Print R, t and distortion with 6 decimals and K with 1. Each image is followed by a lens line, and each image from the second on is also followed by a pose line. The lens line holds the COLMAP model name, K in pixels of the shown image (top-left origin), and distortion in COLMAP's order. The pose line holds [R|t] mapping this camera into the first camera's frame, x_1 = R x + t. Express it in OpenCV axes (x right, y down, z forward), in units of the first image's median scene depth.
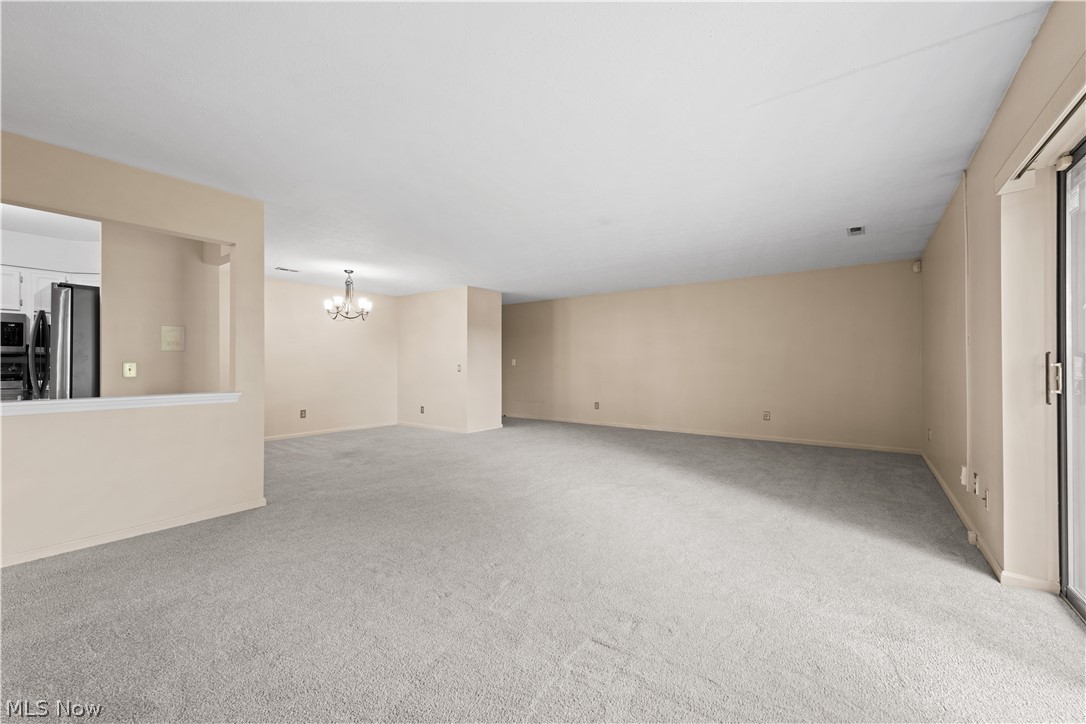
lens RADIAL K [[435.0, 0, 543.0], [0, 435.0, 362.0], [0, 0, 1]] dist [0.003685, 0.000083]
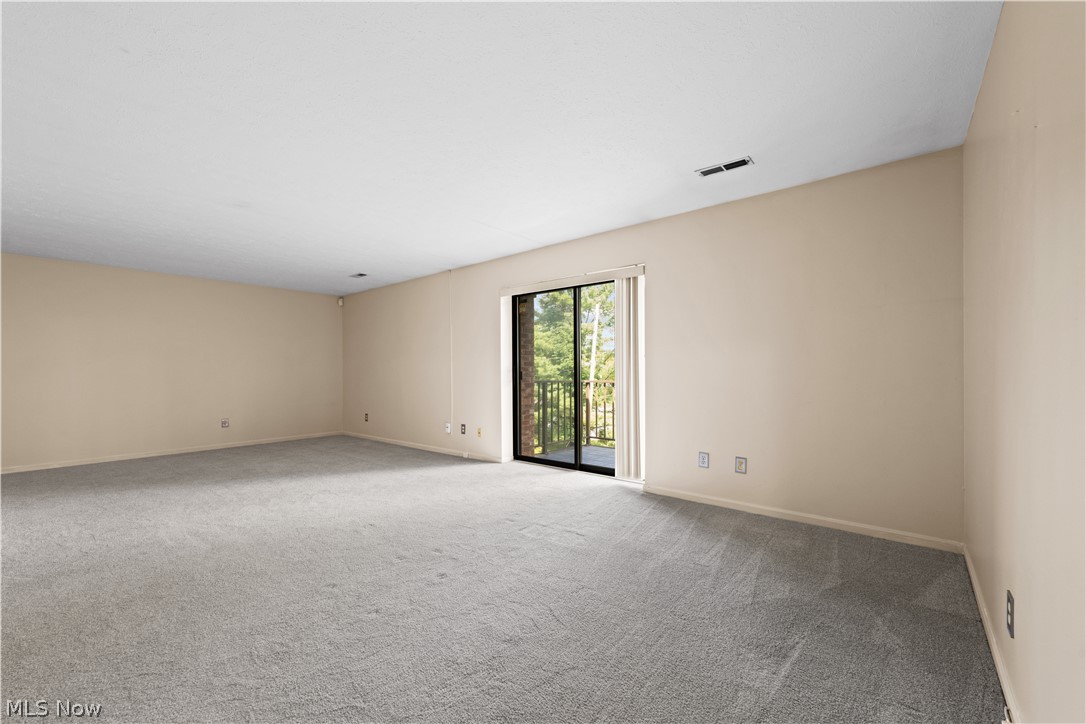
lens RADIAL K [[435.0, 0, 543.0], [0, 435.0, 362.0], [0, 0, 1]] dist [0.003685, 0.000083]
pose [[0.061594, 0.016733, 0.997961, -0.401076], [-0.001873, 0.999860, -0.016649, 0.000968], [-0.998100, -0.000843, 0.061616, 0.200628]]
